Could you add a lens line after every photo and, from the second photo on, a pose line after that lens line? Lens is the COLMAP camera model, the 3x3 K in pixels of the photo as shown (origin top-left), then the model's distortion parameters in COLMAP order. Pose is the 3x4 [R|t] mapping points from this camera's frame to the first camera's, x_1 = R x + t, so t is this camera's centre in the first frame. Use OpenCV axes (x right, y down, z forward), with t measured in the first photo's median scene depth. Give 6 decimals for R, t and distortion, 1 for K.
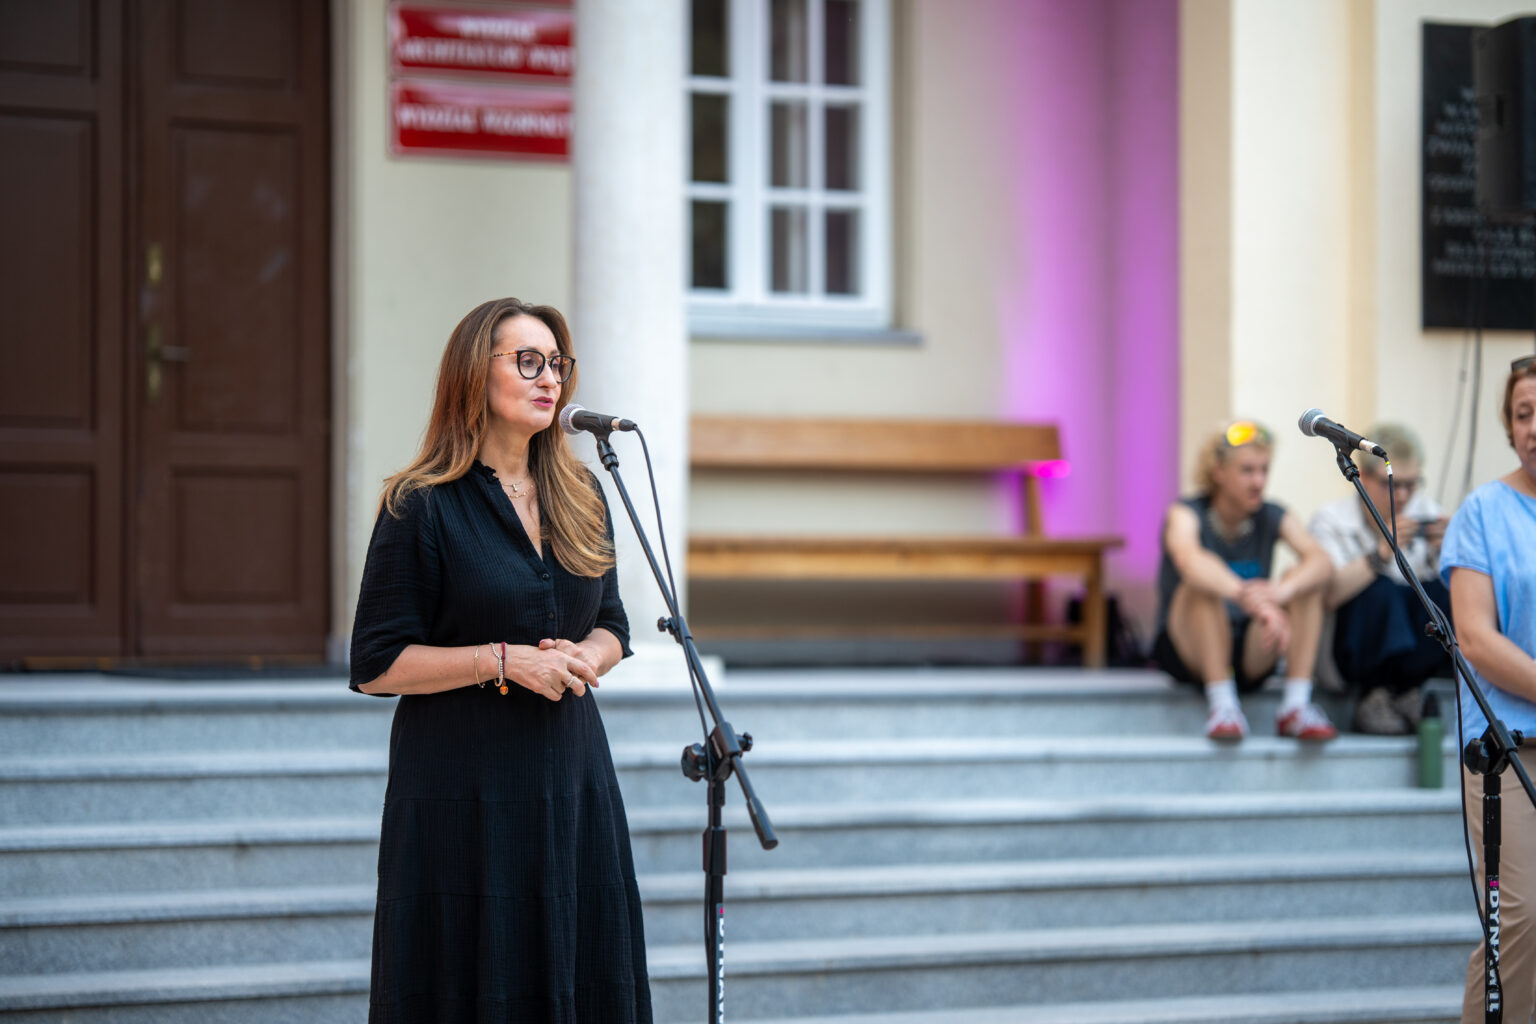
lens RADIAL K [[3752.1, 0, 645.4], [0, 3752.1, 513.0], [0, 0, 1]] dist [0.097746, 0.867948]
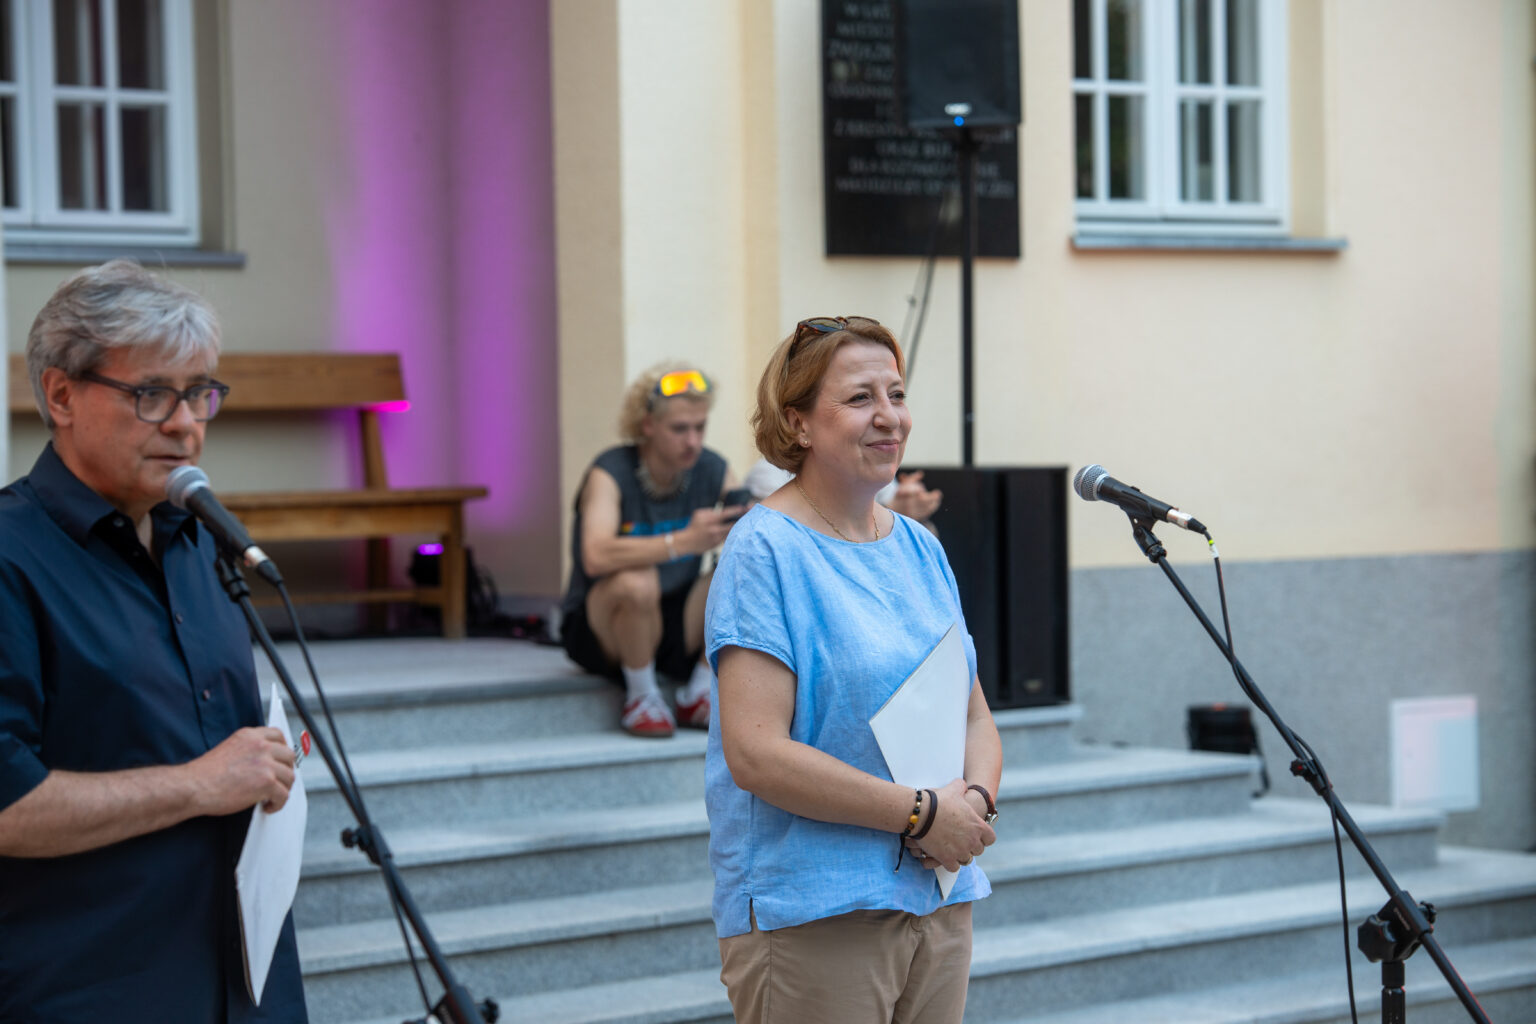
lens RADIAL K [[3805.8, 0, 768.0], [0, 3805.8, 512.0], [0, 0, 1]] dist [0.119881, 0.840673]
pose [[0.965220, -0.026668, 0.260077, -0.044598], [0.016463, 0.999010, 0.041338, -0.025448], [-0.260921, -0.035618, 0.964703, 0.130780]]
